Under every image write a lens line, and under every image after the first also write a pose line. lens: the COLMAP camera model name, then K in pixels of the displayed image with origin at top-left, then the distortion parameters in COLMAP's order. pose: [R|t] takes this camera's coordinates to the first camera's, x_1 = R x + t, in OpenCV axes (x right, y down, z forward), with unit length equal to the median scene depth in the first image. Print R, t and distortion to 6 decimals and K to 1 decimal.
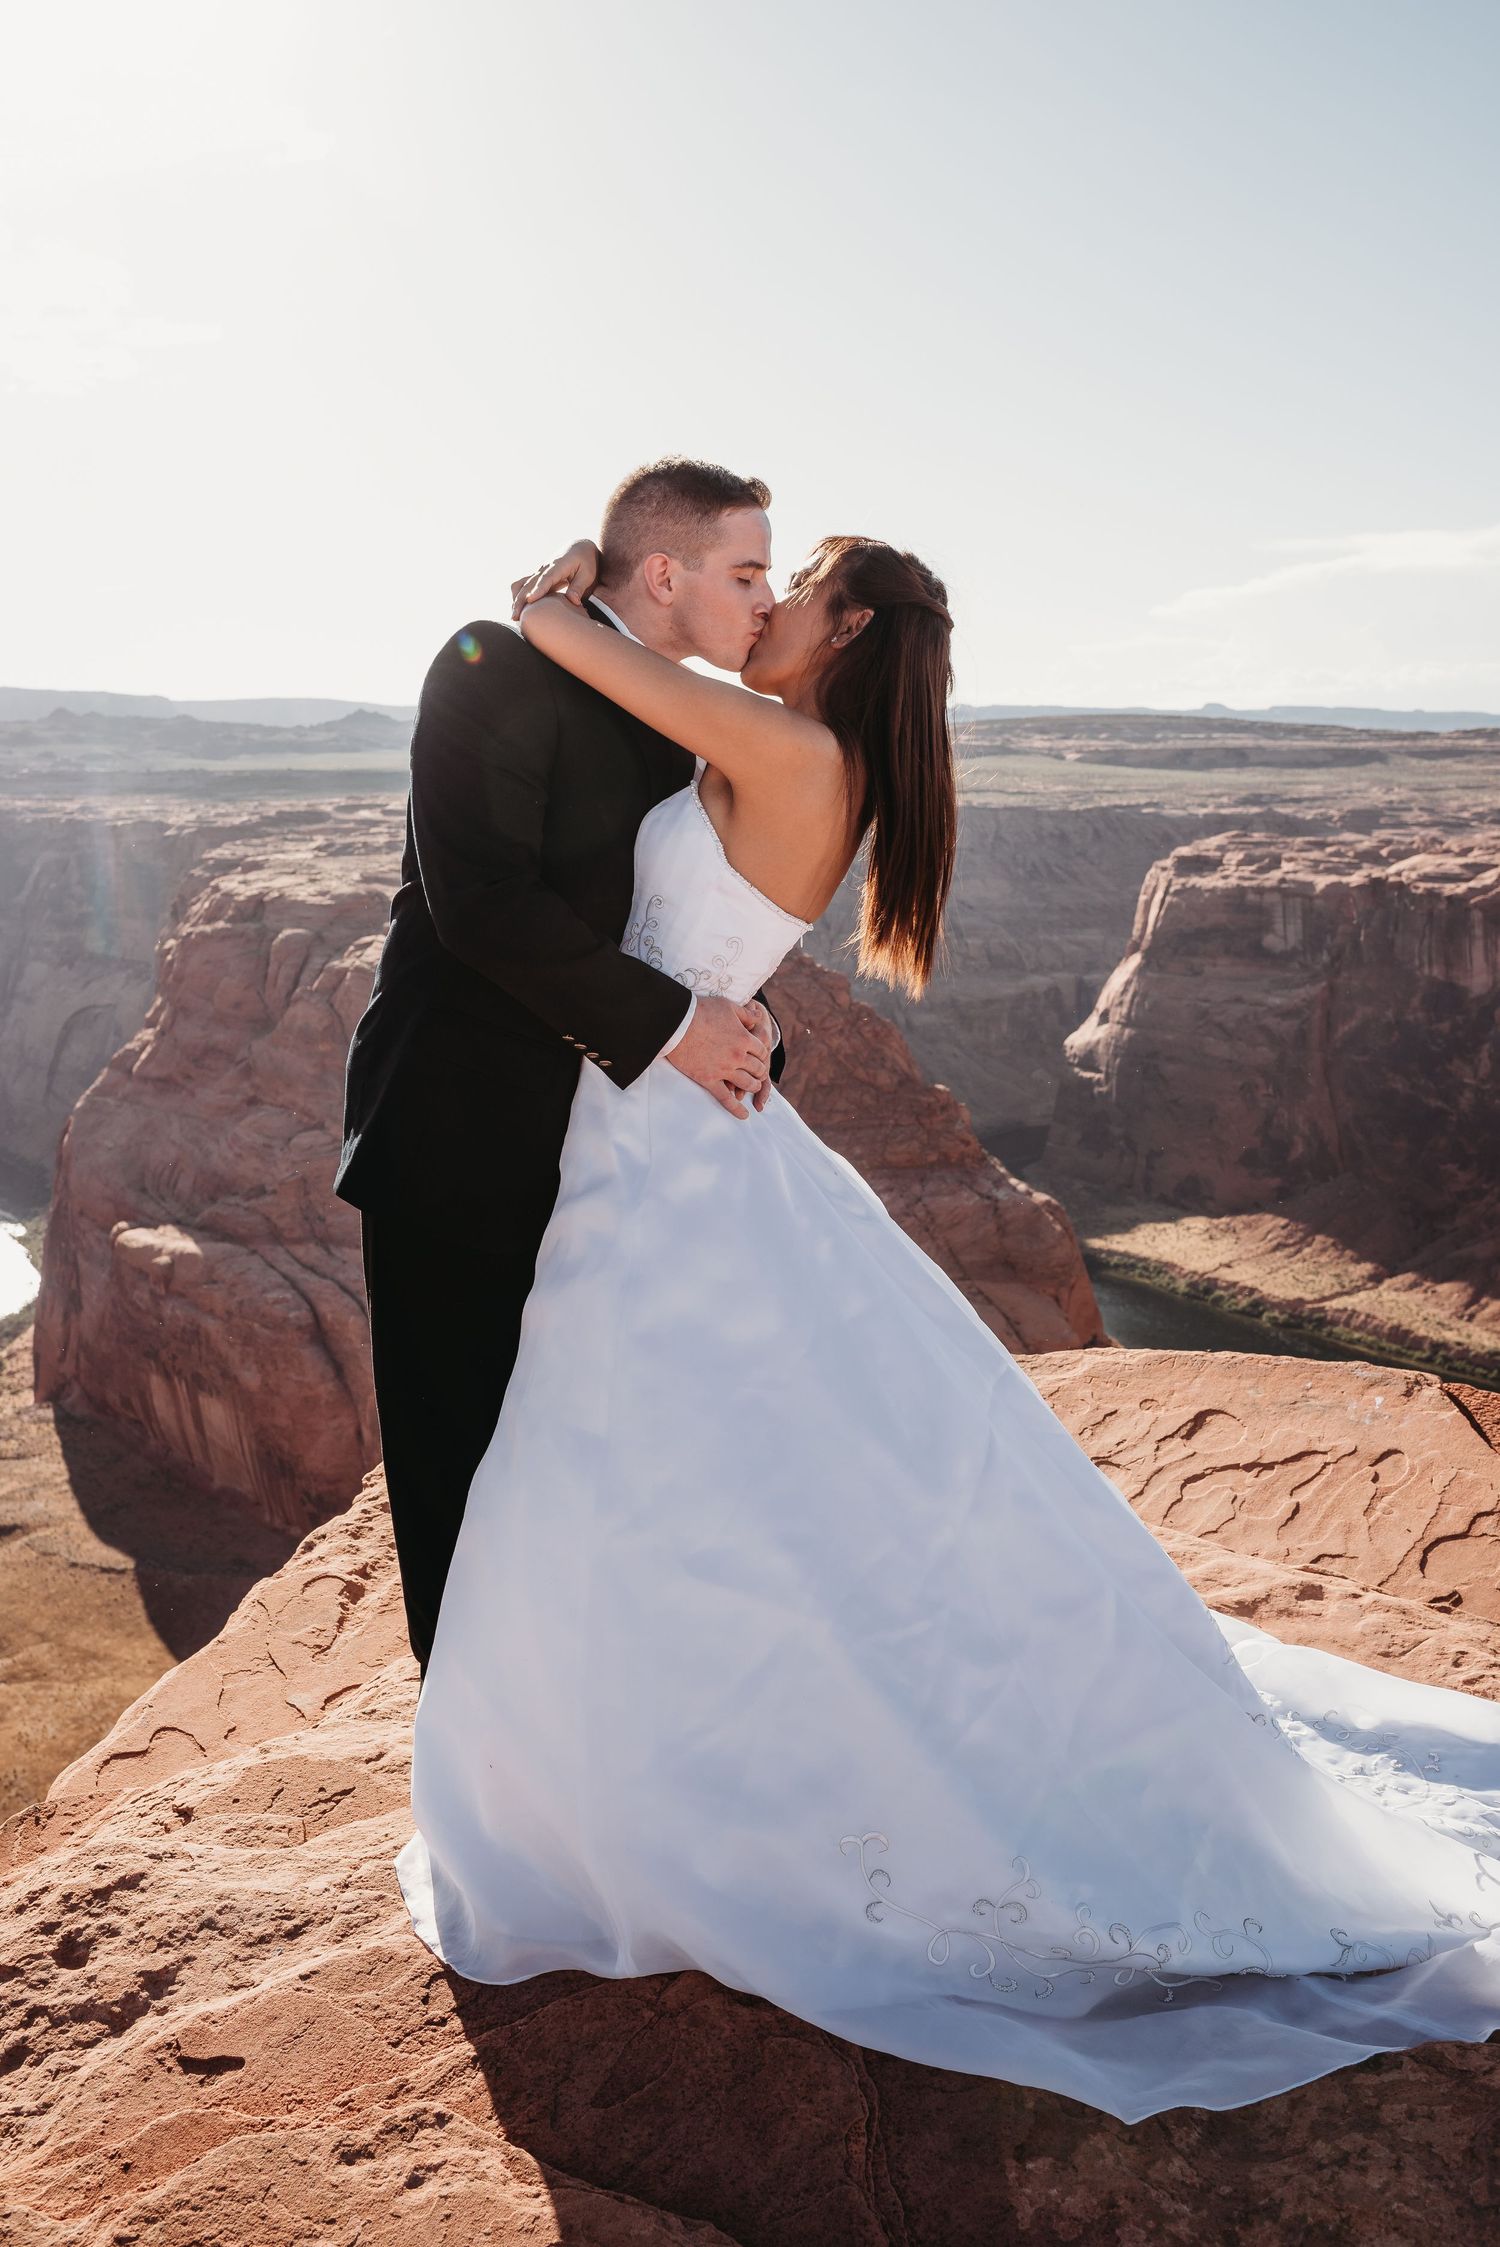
lens RADIAL K [[2182.9, 0, 739.8], [0, 2182.9, 1139.0], [0, 0, 1]] dist [-0.074439, 0.000000]
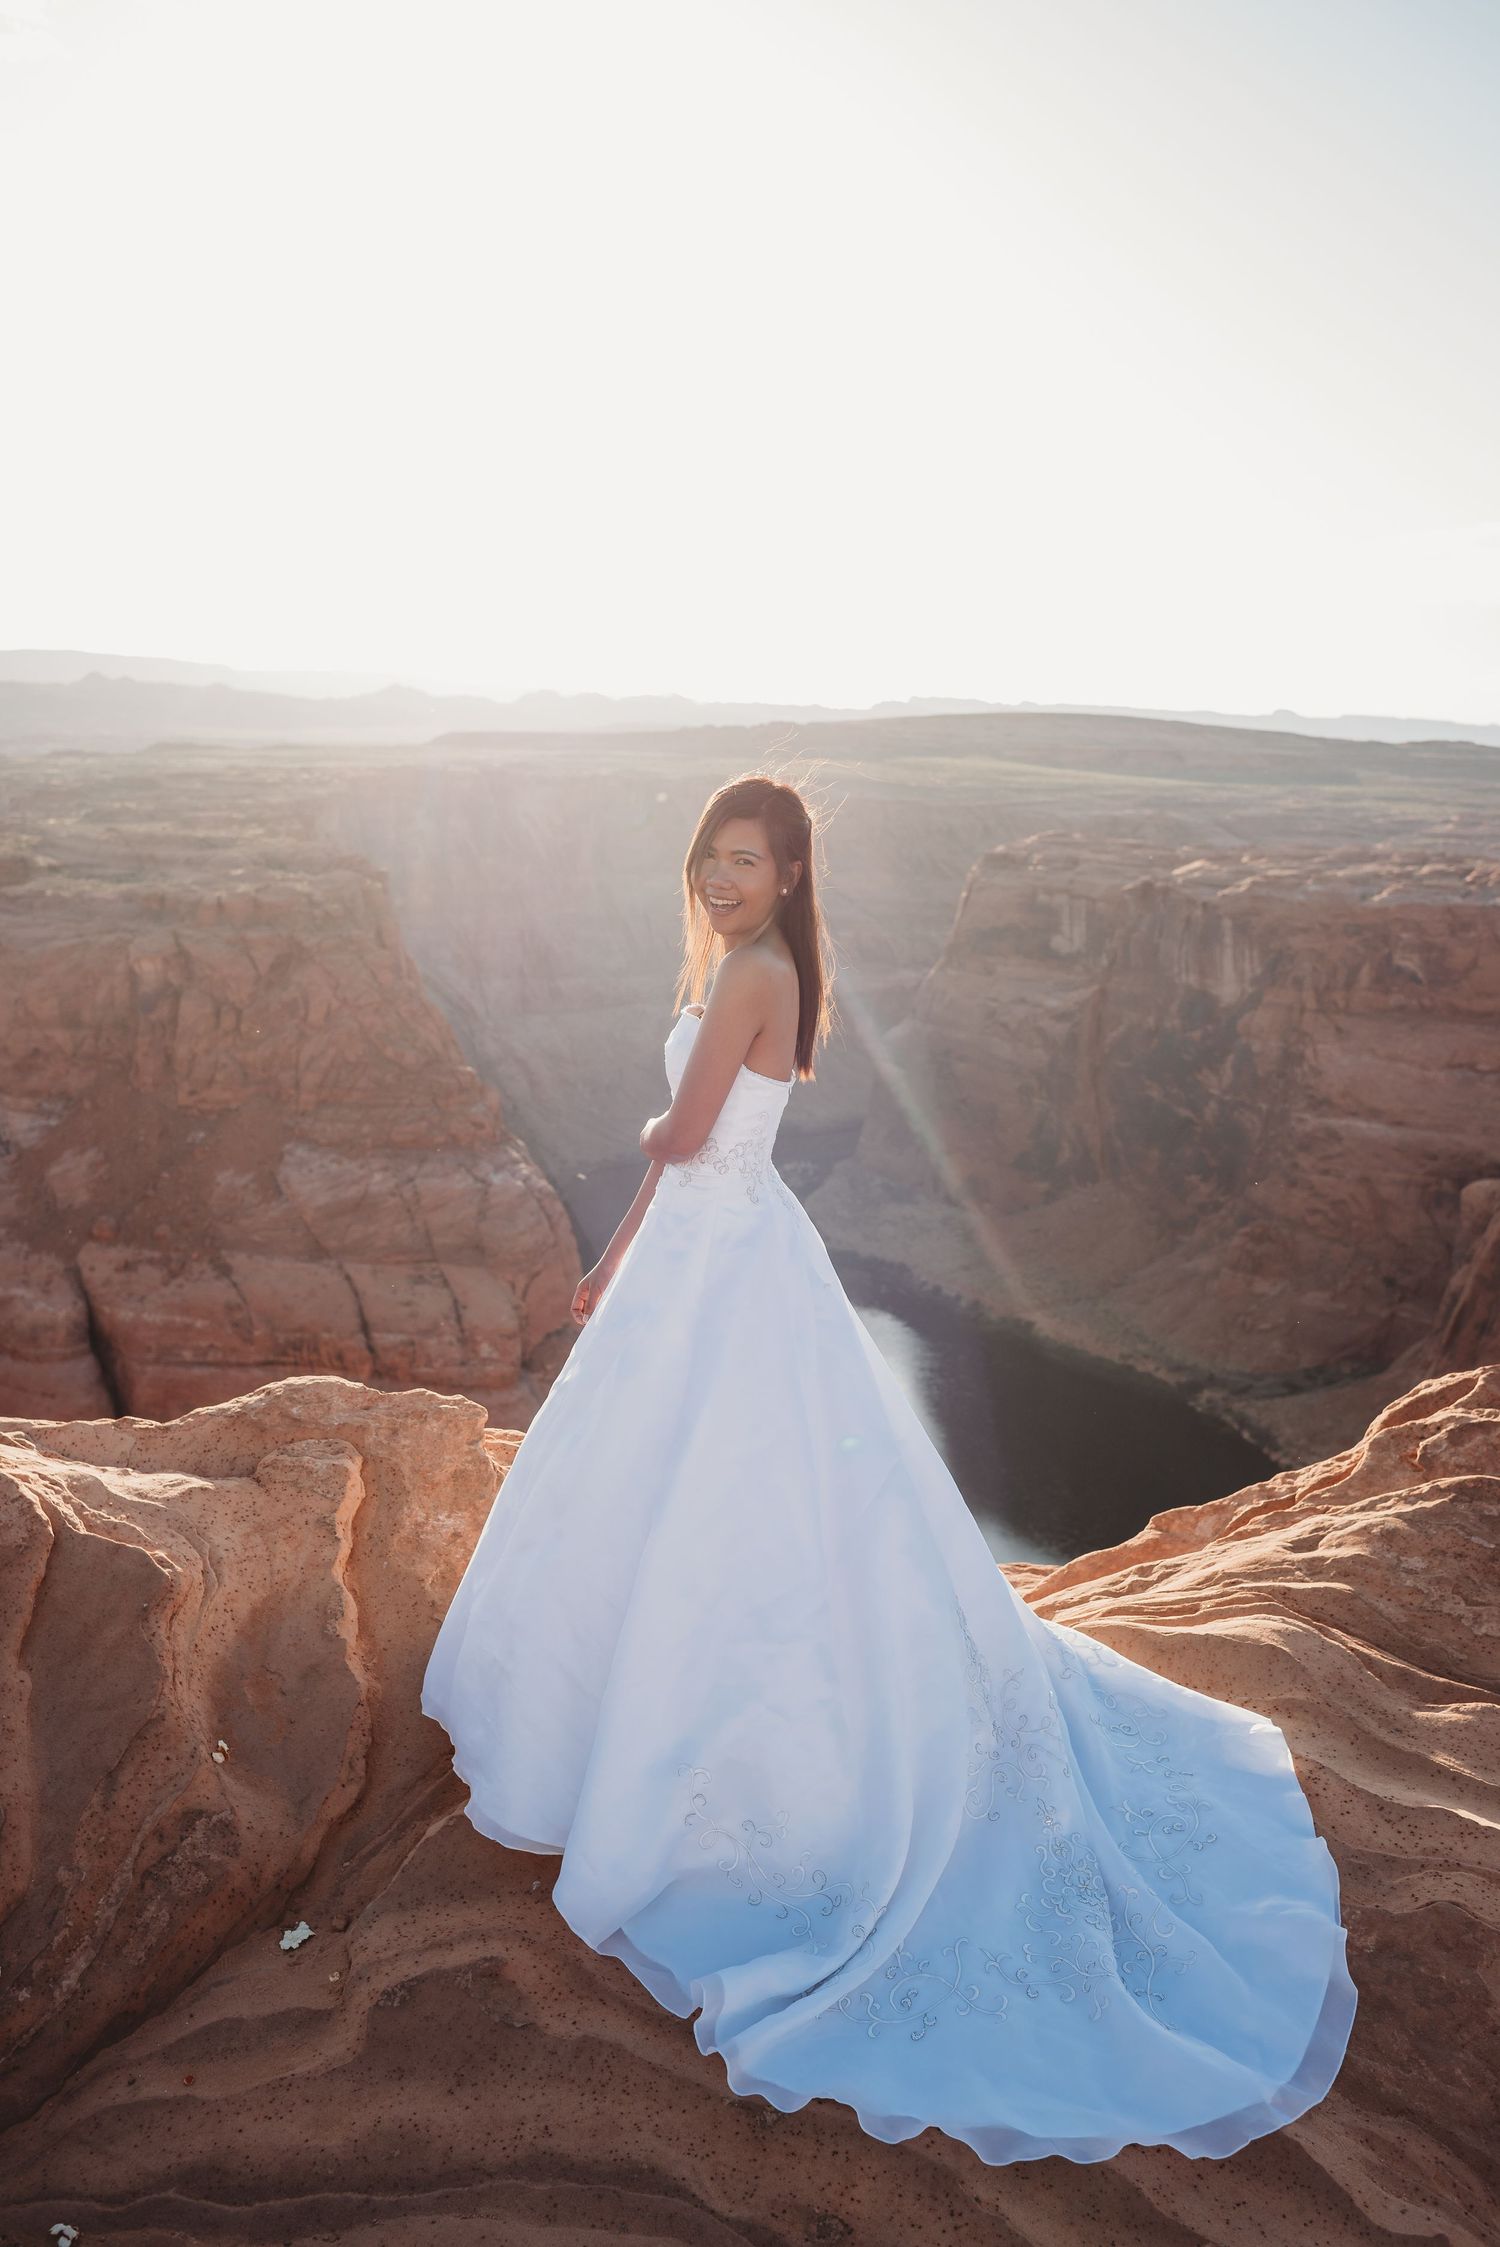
lens RADIAL K [[2182.9, 0, 759.0], [0, 2182.9, 1127.5], [0, 0, 1]] dist [-0.074439, 0.000000]
pose [[0.998392, 0.042810, -0.037147, 0.168435], [-0.042813, 0.999083, 0.000730, -0.002314], [0.037144, 0.000861, 0.999310, 0.005595]]
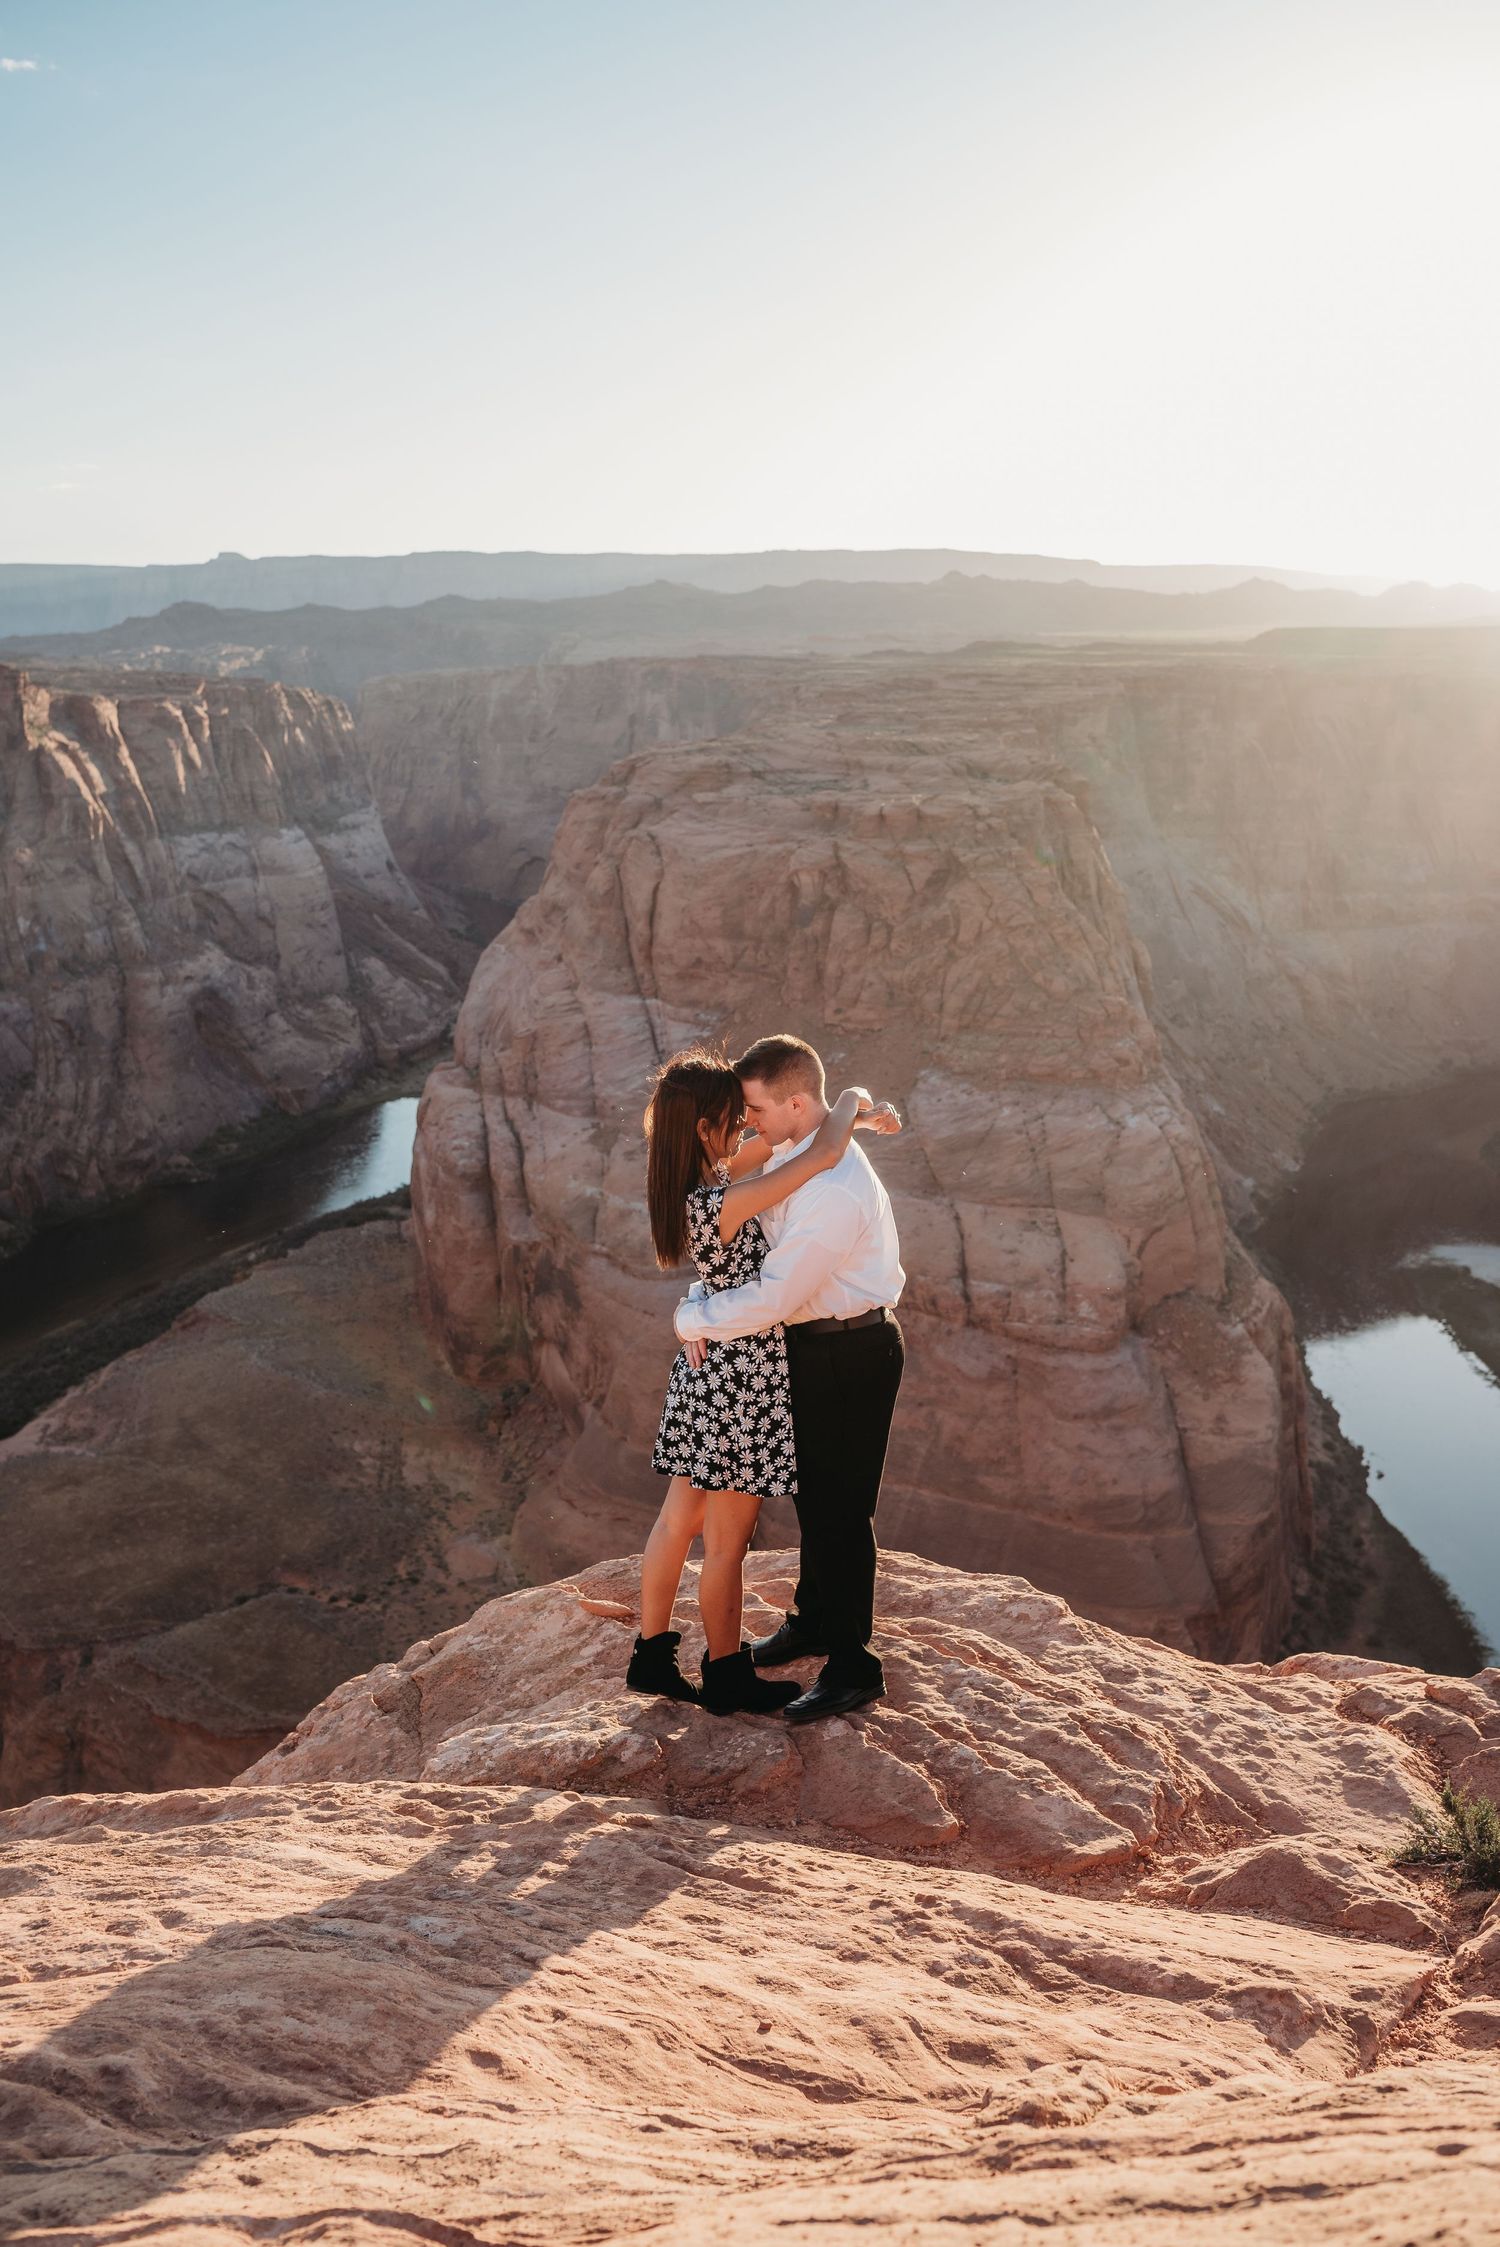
lens RADIAL K [[2182.9, 0, 758.5], [0, 2182.9, 1127.8], [0, 0, 1]] dist [-0.074439, 0.000000]
pose [[0.904714, 0.109297, -0.411760, 0.217268], [-0.086607, 0.993533, 0.073430, -0.015566], [0.417123, -0.030772, 0.908329, 0.062153]]
